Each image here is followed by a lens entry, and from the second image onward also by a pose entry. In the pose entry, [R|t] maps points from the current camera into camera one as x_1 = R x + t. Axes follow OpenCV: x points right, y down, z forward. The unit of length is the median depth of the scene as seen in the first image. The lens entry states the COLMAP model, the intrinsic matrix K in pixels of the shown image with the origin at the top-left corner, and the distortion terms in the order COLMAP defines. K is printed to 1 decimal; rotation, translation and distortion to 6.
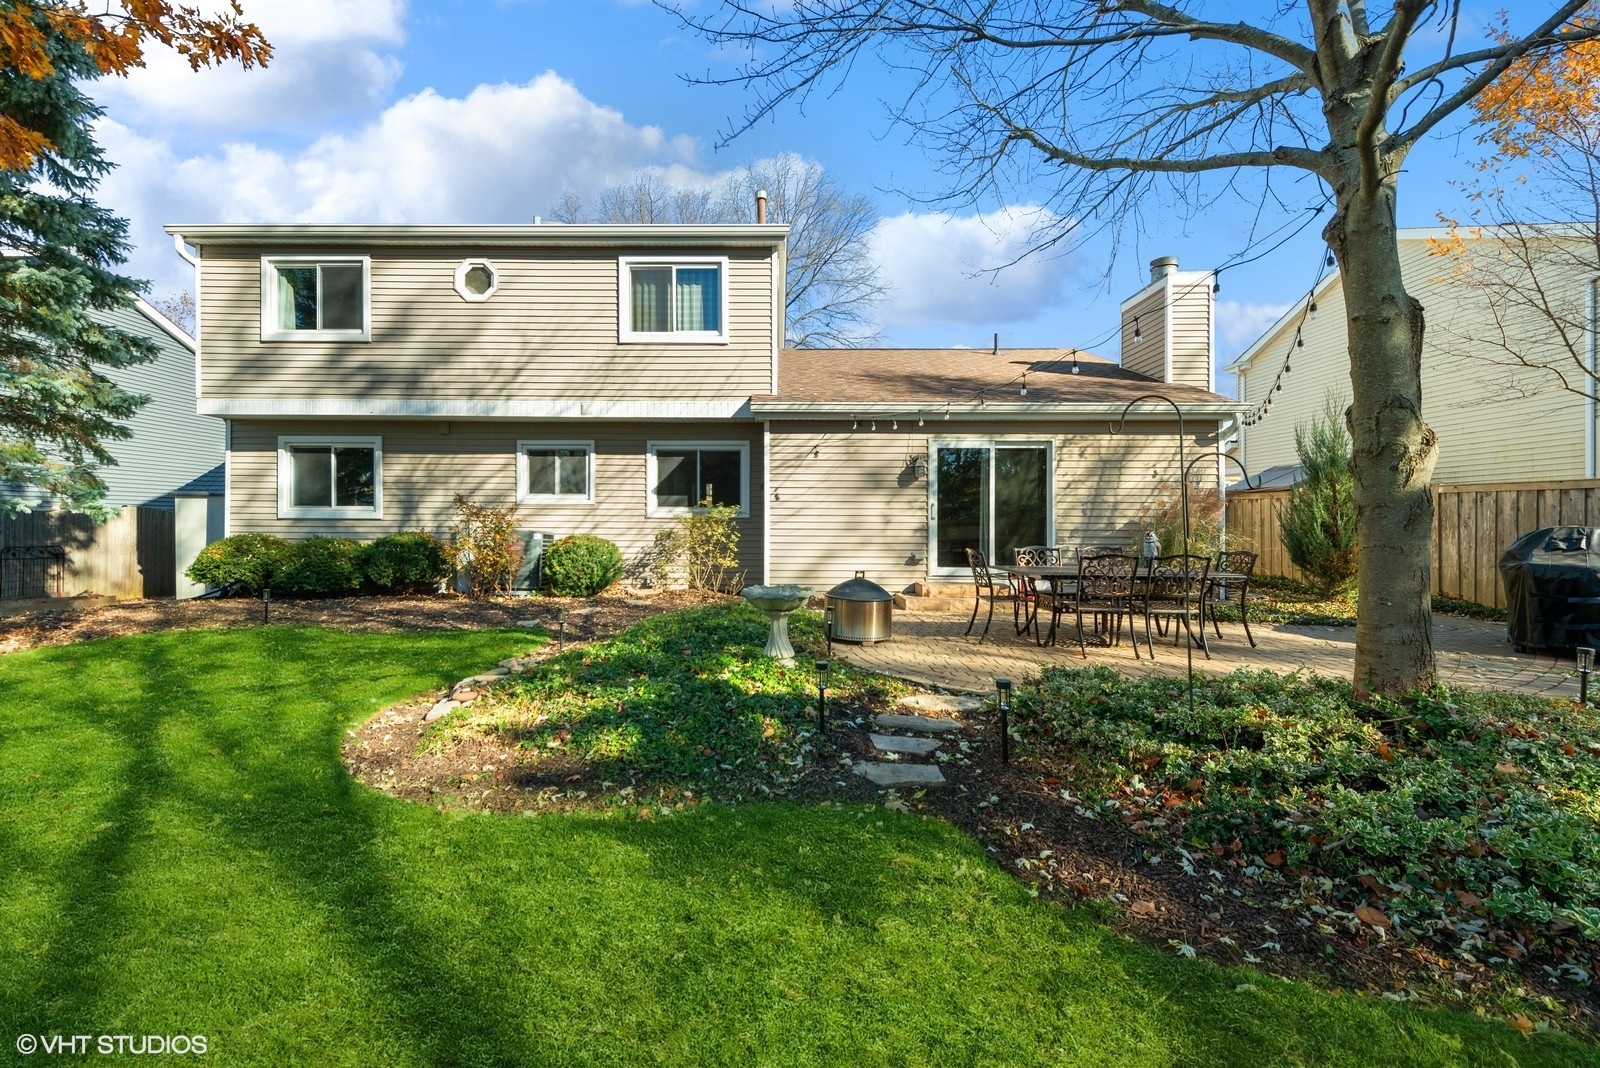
lens RADIAL K [[621.1, 0, 793.2], [0, 621.1, 518.1], [0, 0, 1]] dist [0.003085, 0.000272]
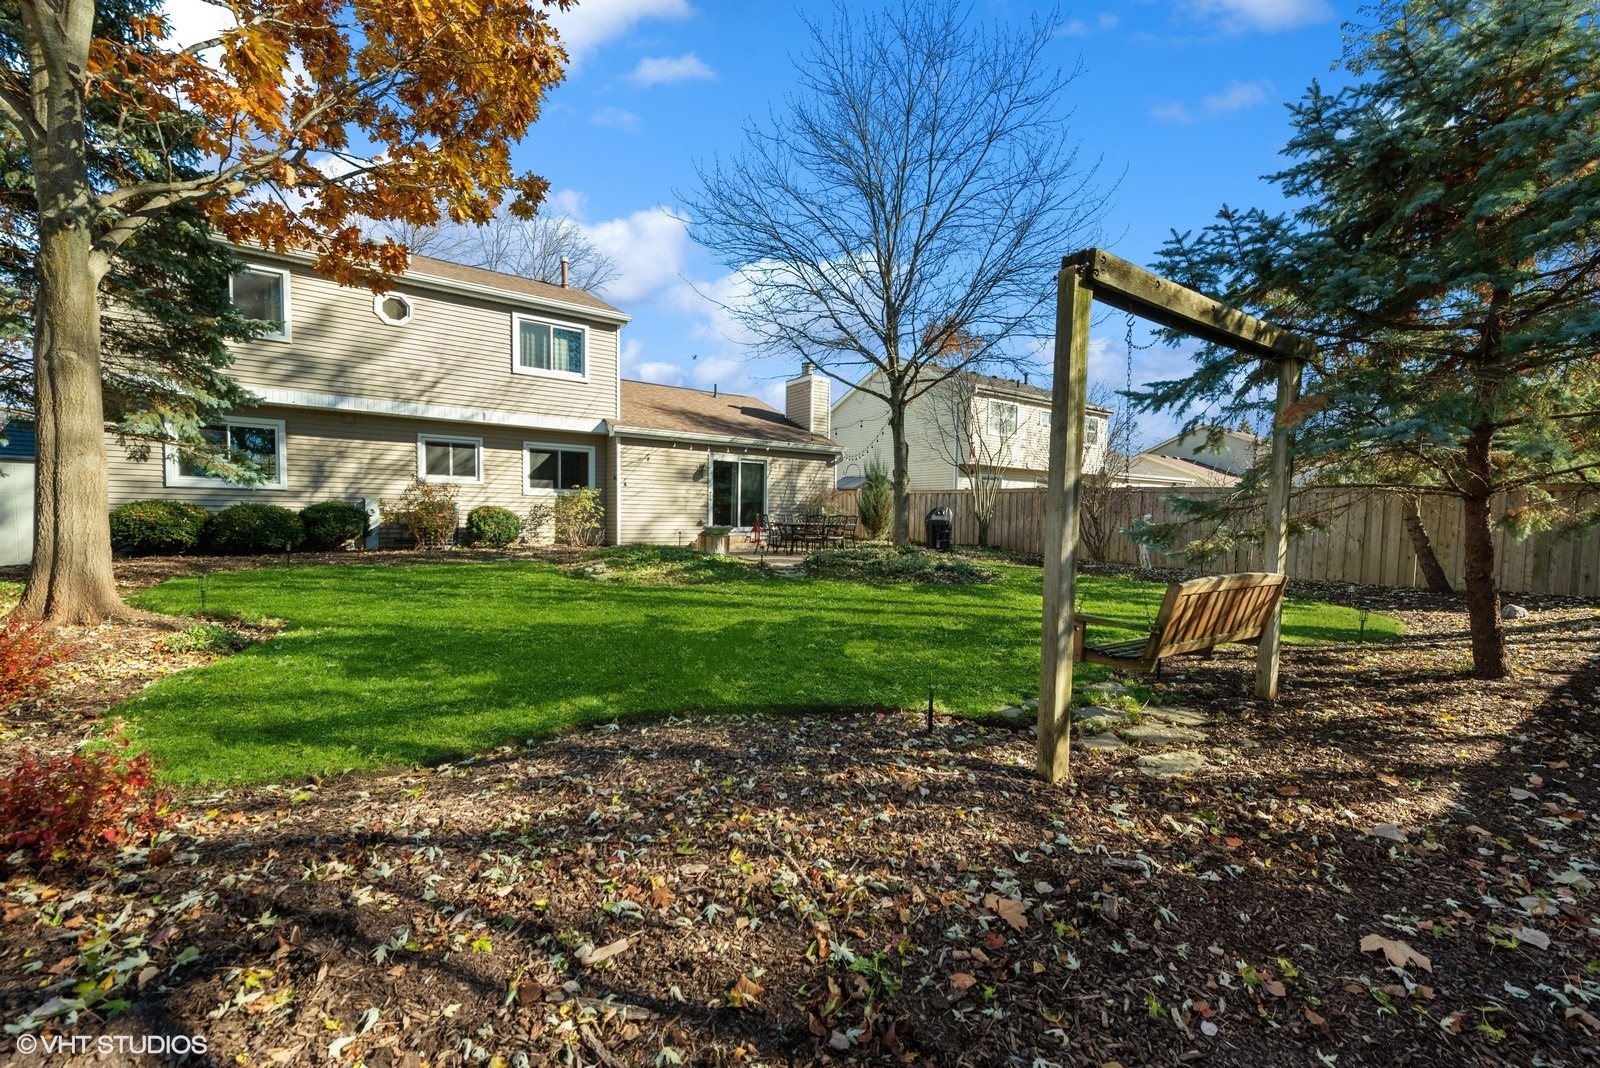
lens RADIAL K [[698.3, 0, 796.3], [0, 698.3, 531.7], [0, 0, 1]] dist [-0.000413, -0.000036]
pose [[0.800233, -0.004735, 0.599670, -0.724865], [-0.017571, 0.999354, 0.031339, 0.023416], [-0.599432, -0.035615, 0.799633, -0.698012]]
